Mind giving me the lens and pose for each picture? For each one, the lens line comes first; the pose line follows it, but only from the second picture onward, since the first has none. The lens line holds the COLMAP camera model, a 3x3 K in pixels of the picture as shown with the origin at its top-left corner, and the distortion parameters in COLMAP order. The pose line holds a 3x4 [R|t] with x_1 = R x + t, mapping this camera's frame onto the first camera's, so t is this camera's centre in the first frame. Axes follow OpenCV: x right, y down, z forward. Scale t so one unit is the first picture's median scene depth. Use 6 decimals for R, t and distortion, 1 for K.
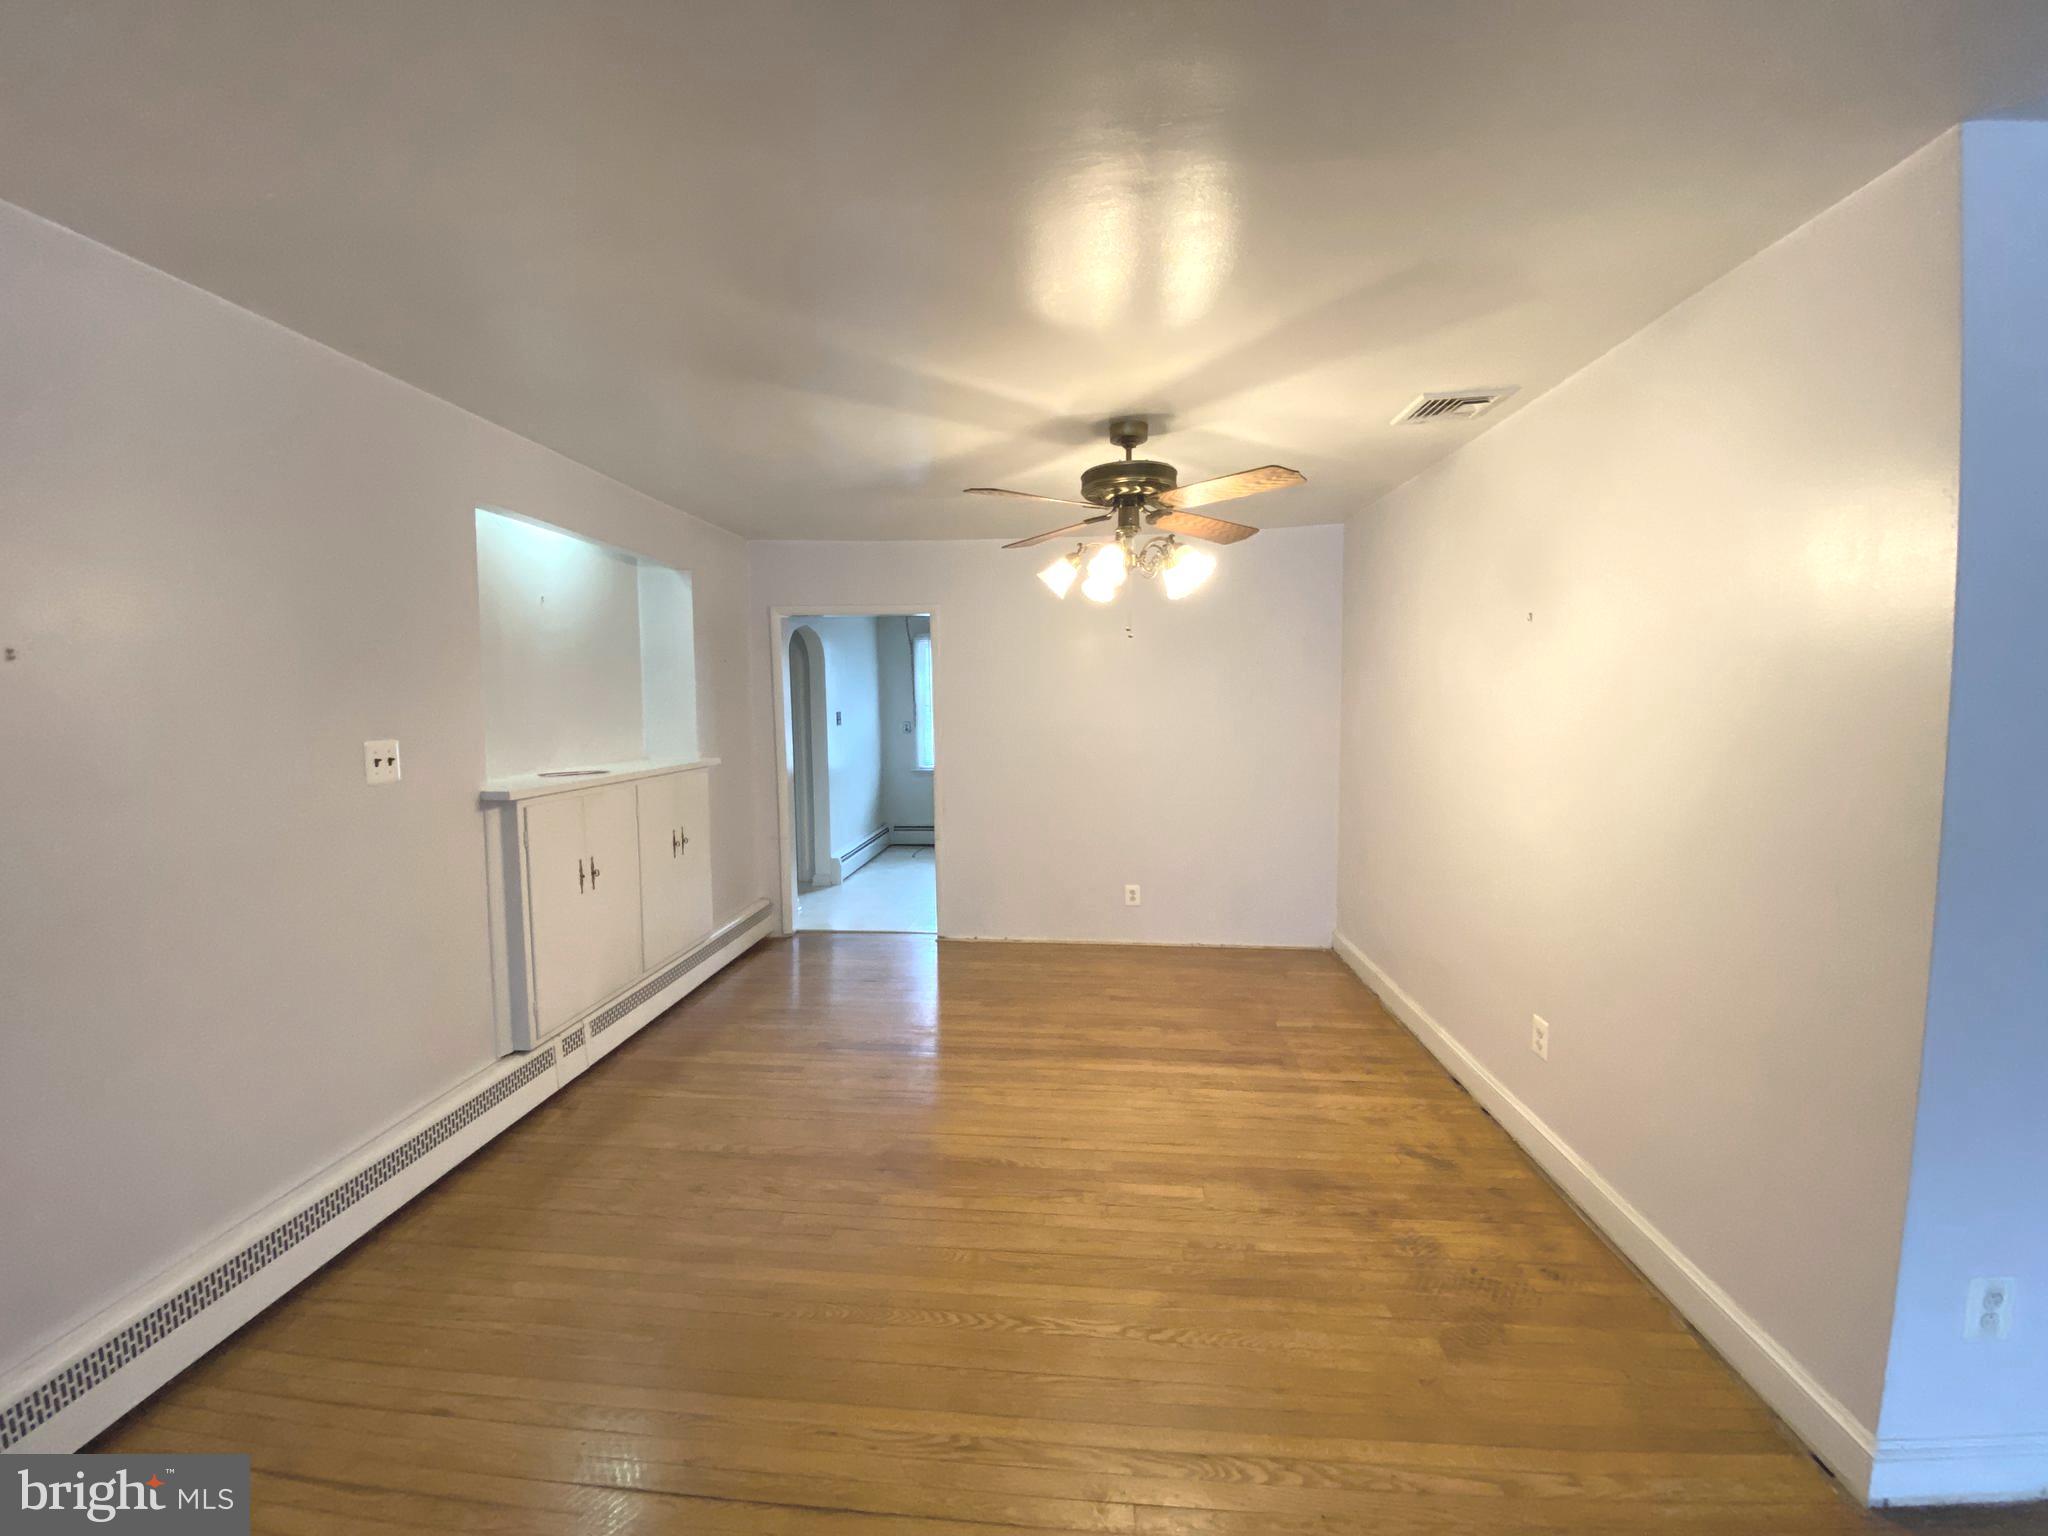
lens RADIAL K [[818.1, 0, 1025.4], [0, 818.1, 737.2], [0, 0, 1]] dist [0.000085, -0.000049]
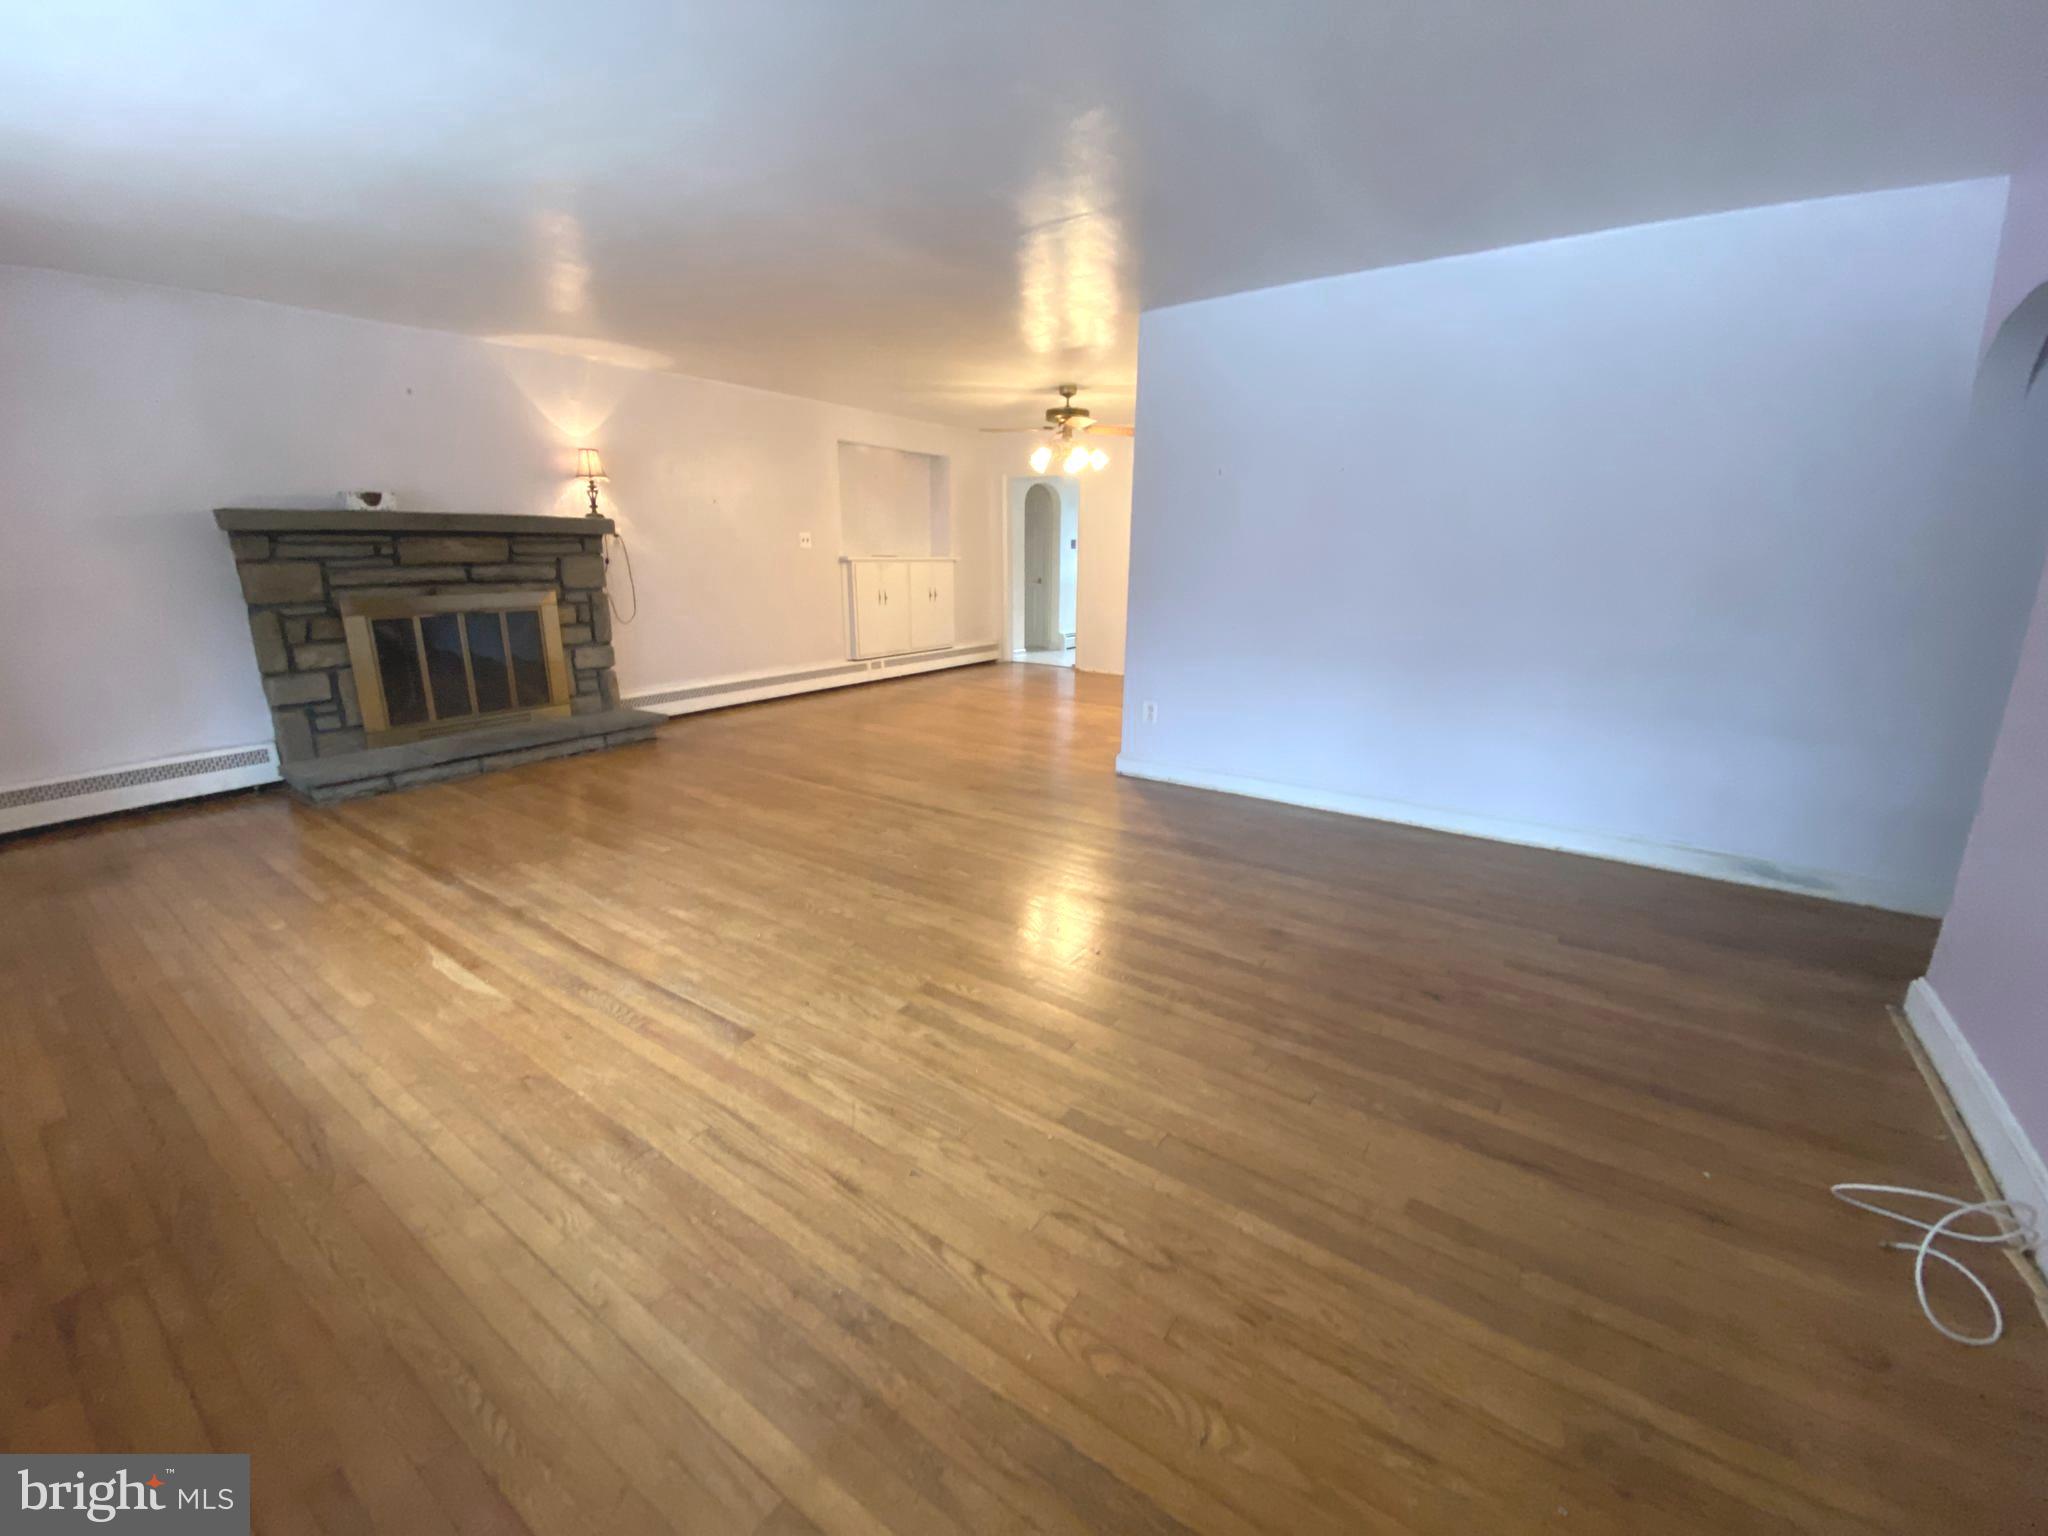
lens RADIAL K [[838.3, 0, 1024.0], [0, 838.3, 768.0], [0, 0, 1]] dist [0.000431, -0.000006]
pose [[0.857174, 0.149499, -0.492852, 1.202248], [-0.045279, 0.975113, 0.217036, 0.111824], [0.513033, -0.163722, 0.842610, -1.019591]]
